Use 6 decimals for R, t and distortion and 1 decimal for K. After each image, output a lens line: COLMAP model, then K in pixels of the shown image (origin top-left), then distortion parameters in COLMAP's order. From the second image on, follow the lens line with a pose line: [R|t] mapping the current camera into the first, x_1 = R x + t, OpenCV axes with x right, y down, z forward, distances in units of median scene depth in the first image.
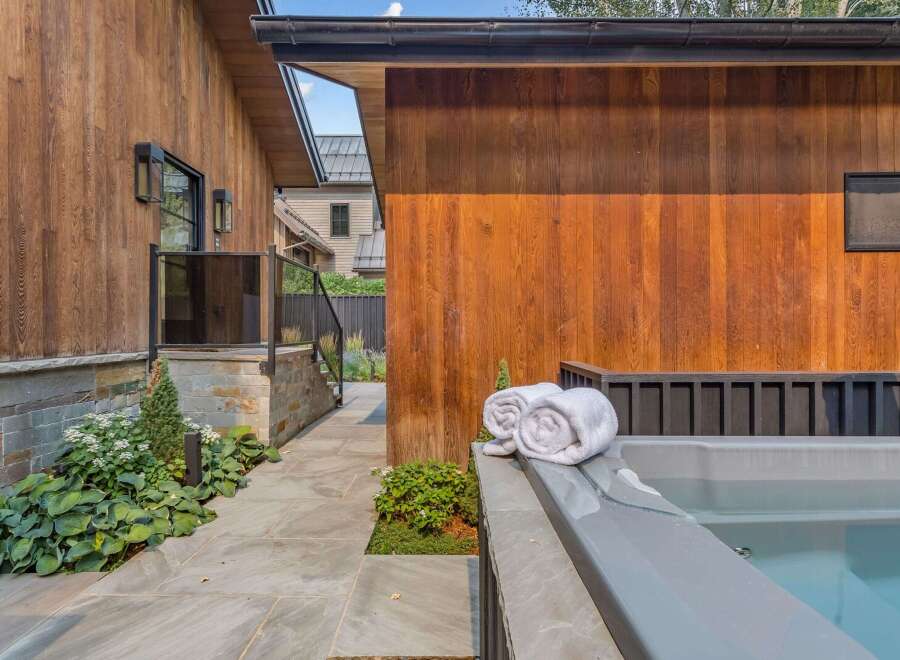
lens RADIAL K [[477.7, 0, 445.1], [0, 477.7, 328.2], [0, 0, 1]] dist [0.000127, 0.002270]
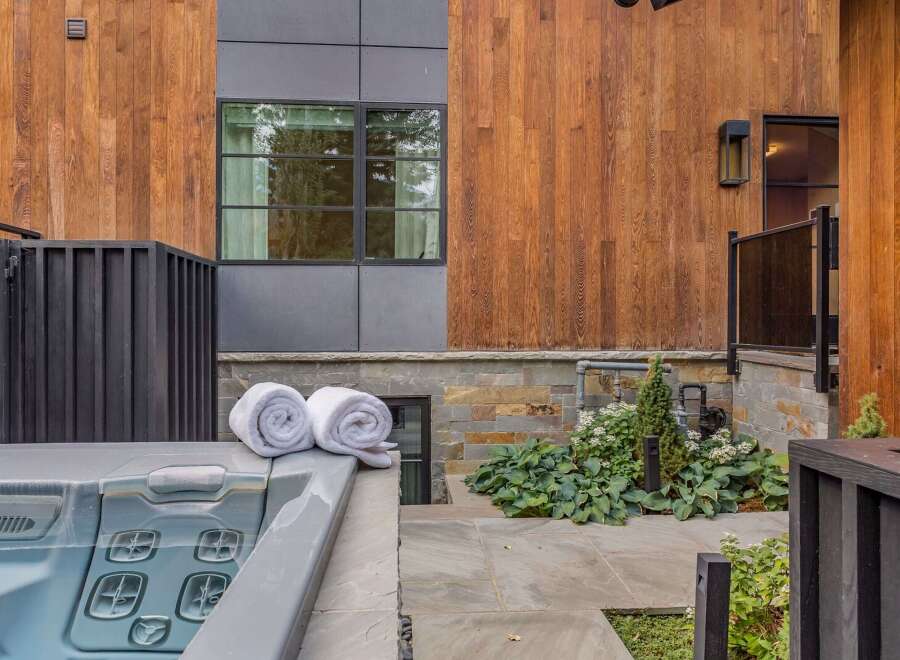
lens RADIAL K [[606.4, 0, 461.7], [0, 606.4, 323.5], [0, 0, 1]] dist [-0.005035, -0.001387]
pose [[0.087665, -0.001876, -0.996148, 0.570866], [-0.003324, 0.999992, -0.002176, 0.000870], [0.996144, 0.003502, 0.087658, 0.477286]]
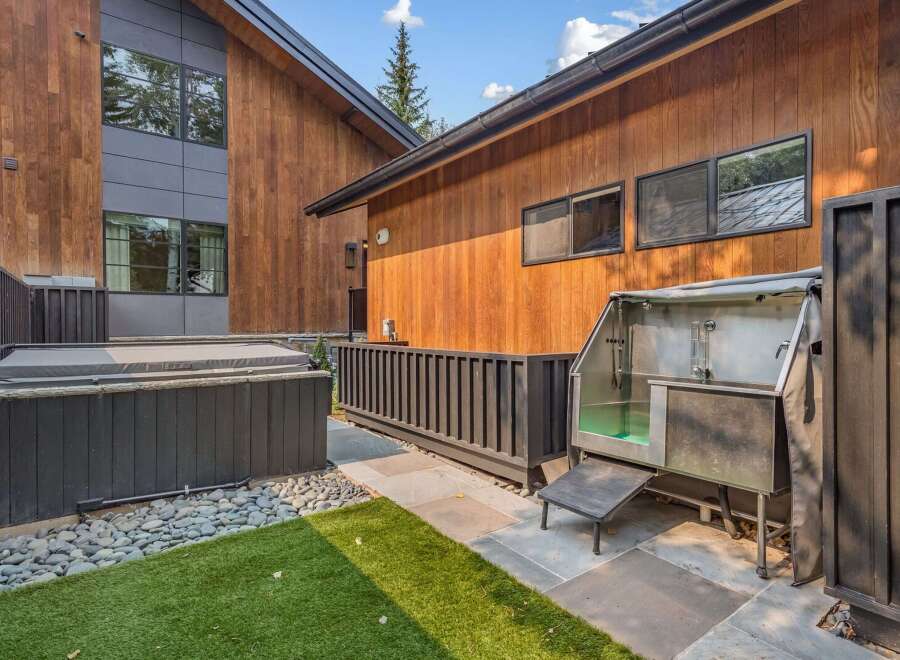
lens RADIAL K [[477.7, 0, 445.1], [0, 477.7, 328.2], [0, 0, 1]] dist [0.000127, 0.002270]
pose [[0.590436, 0.008380, -0.807041, 1.795501], [-0.001280, 0.999955, 0.009447, 0.002874], [0.807083, -0.004544, 0.590420, 0.024342]]
